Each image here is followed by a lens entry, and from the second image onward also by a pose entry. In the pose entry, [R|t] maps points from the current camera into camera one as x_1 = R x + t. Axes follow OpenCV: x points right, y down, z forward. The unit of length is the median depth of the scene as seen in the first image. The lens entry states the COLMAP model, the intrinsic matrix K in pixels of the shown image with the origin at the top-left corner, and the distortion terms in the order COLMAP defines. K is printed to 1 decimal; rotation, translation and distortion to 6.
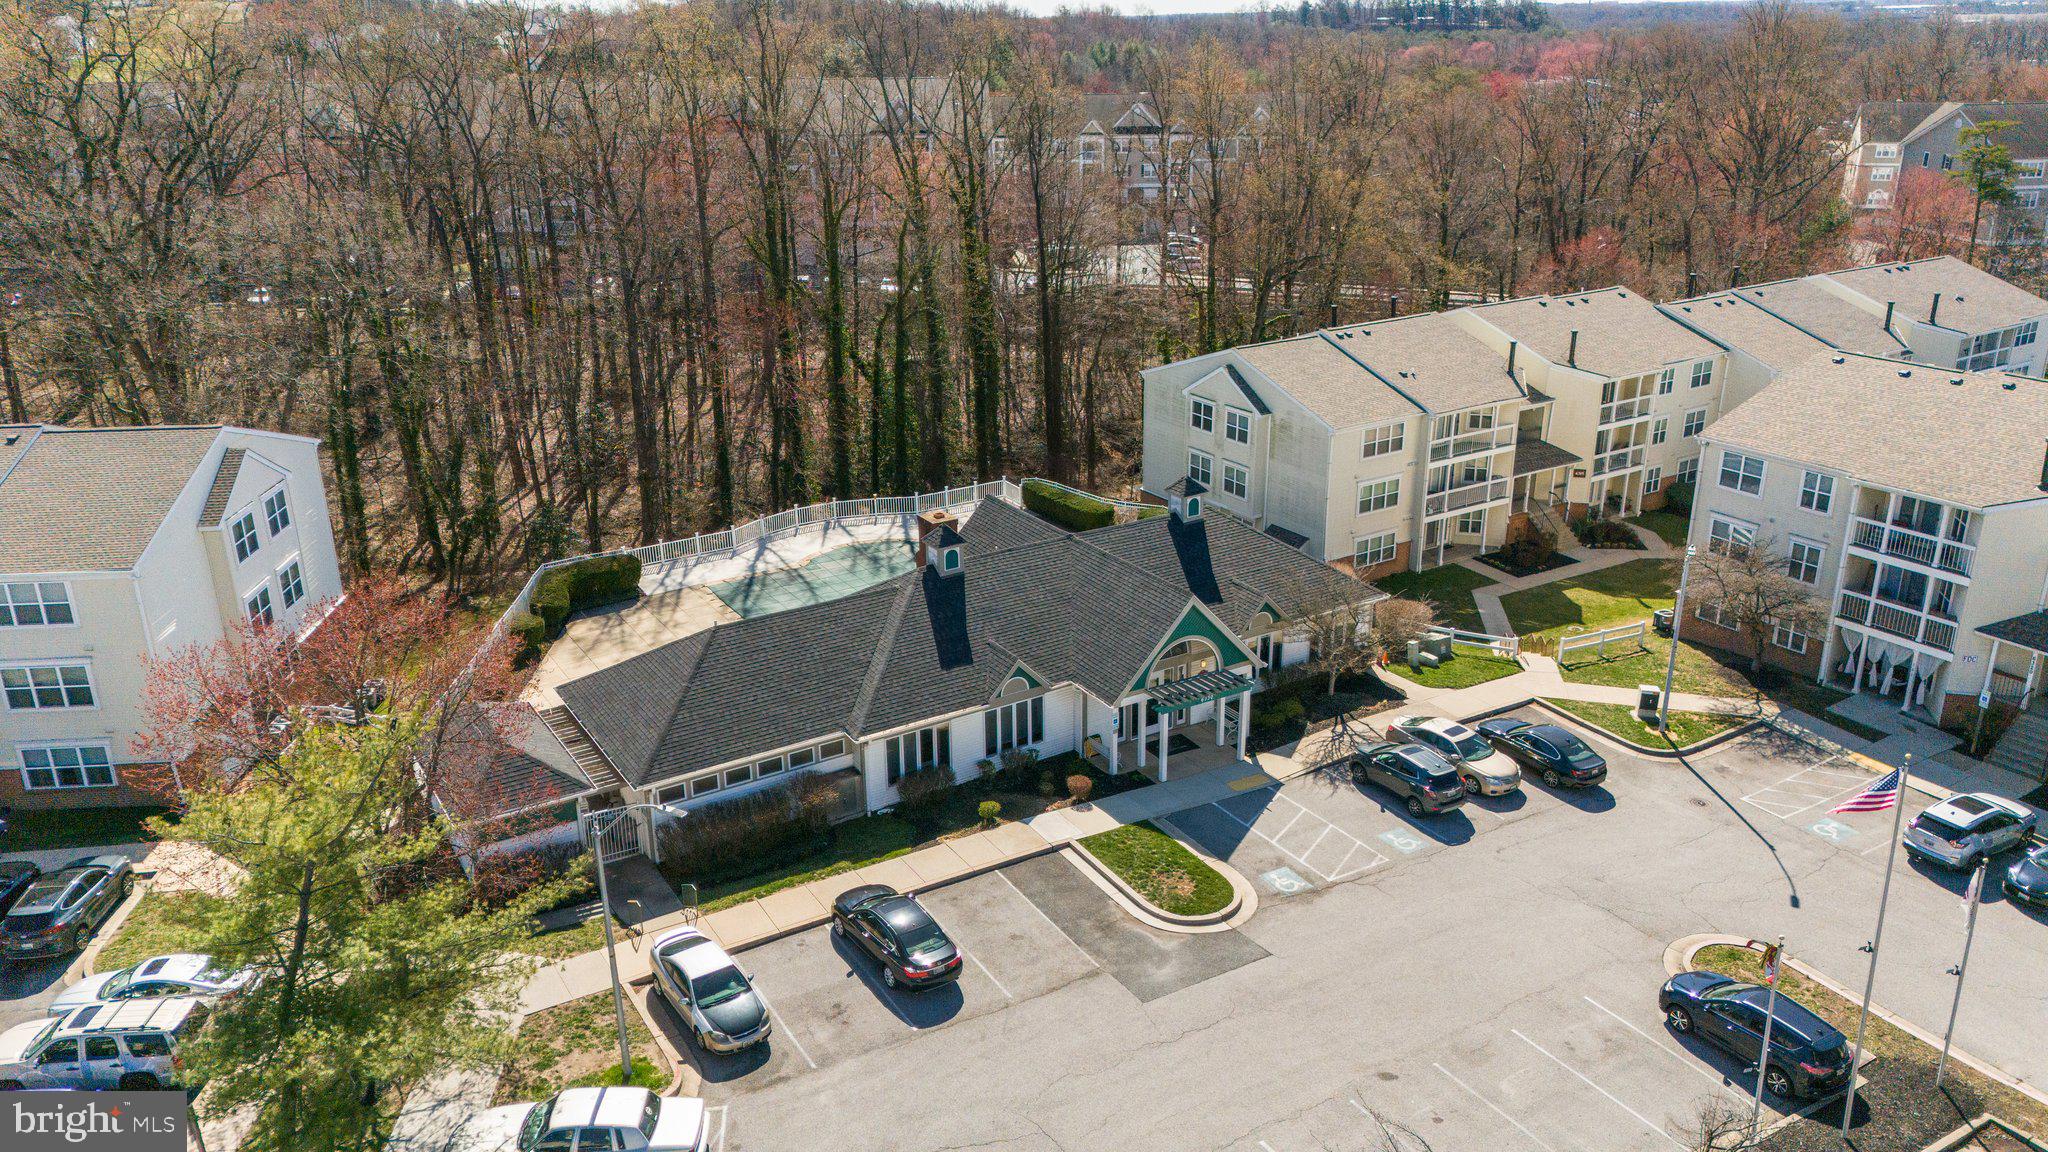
lens RADIAL K [[1475.0, 0, 1024.0], [0, 1475.0, 576.0], [0, 0, 1]] dist [0.010405, 0.001530]
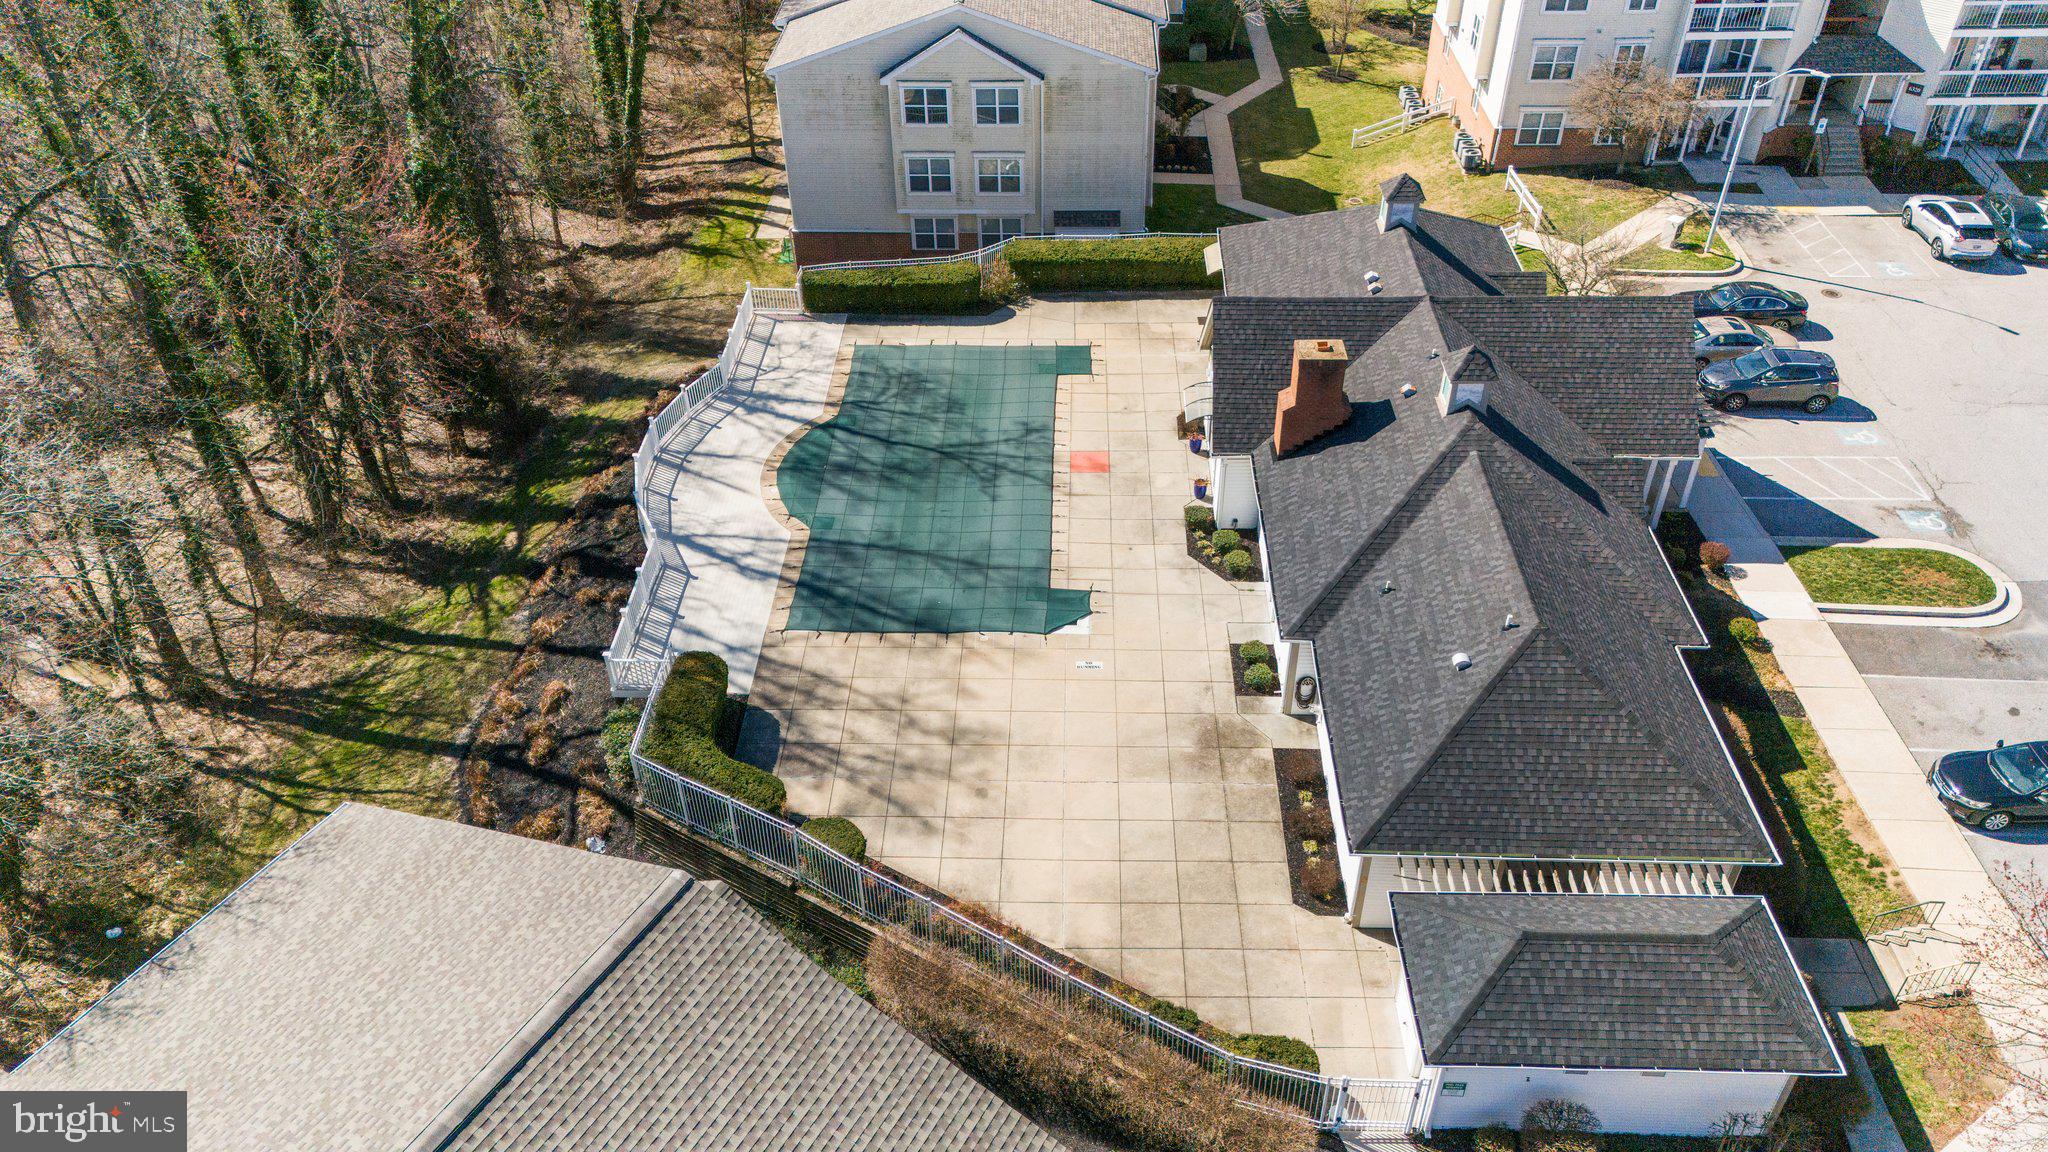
lens RADIAL K [[1475.0, 0, 1024.0], [0, 1475.0, 576.0], [0, 0, 1]] dist [0.010405, 0.001530]
pose [[0.553762, -0.511183, 0.657297, -0.656435], [0.299880, 0.858844, 0.415283, -0.280958], [-0.776801, -0.032858, 0.628888, 0.674154]]
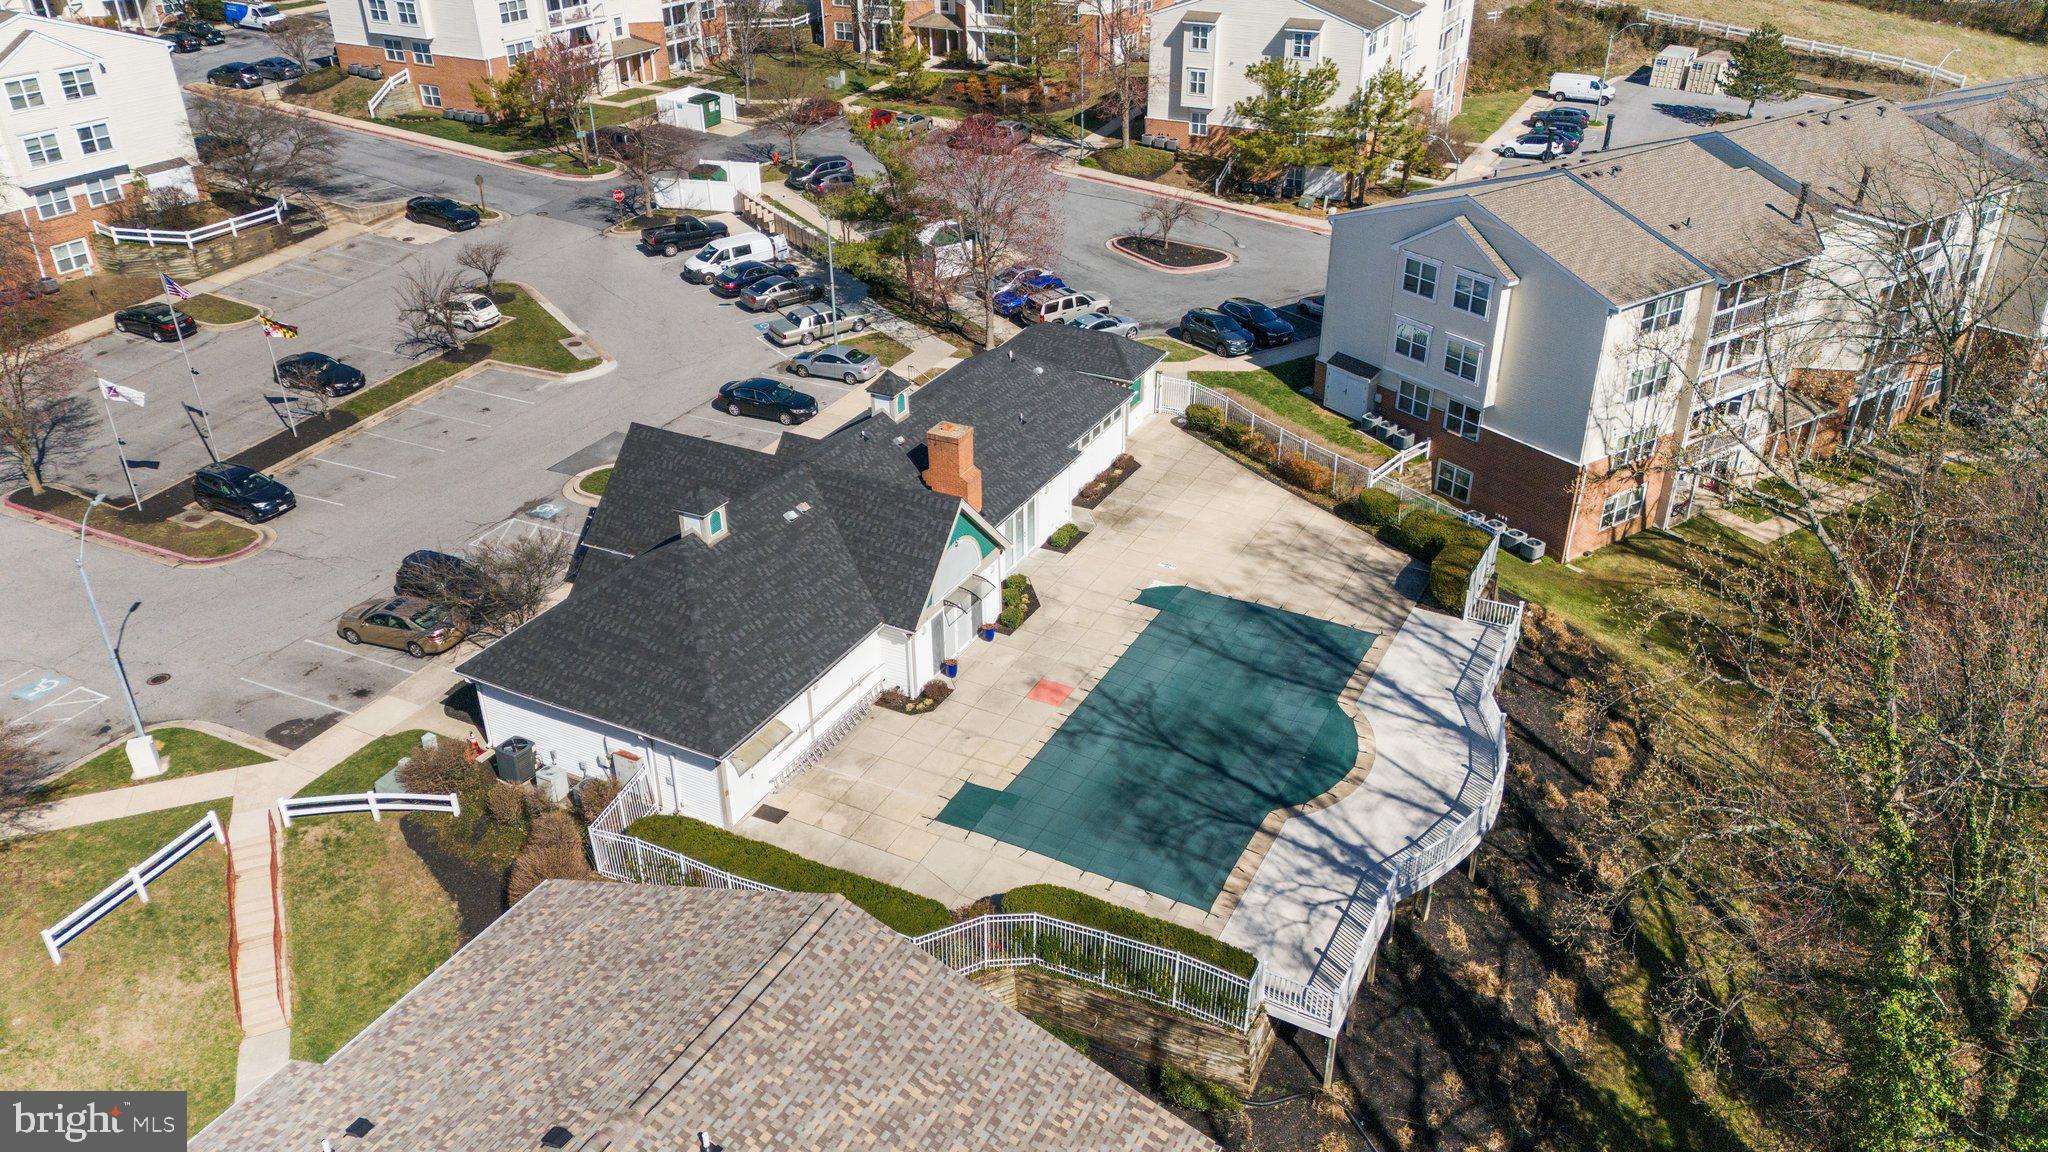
lens RADIAL K [[1475.0, 0, 1024.0], [0, 1475.0, 576.0], [0, 0, 1]] dist [0.010405, 0.001530]
pose [[-0.860999, 0.255253, -0.439916, 0.332923], [-0.171568, 0.668484, 0.723667, -0.659052], [0.478795, 0.698552, -0.531771, 1.586414]]
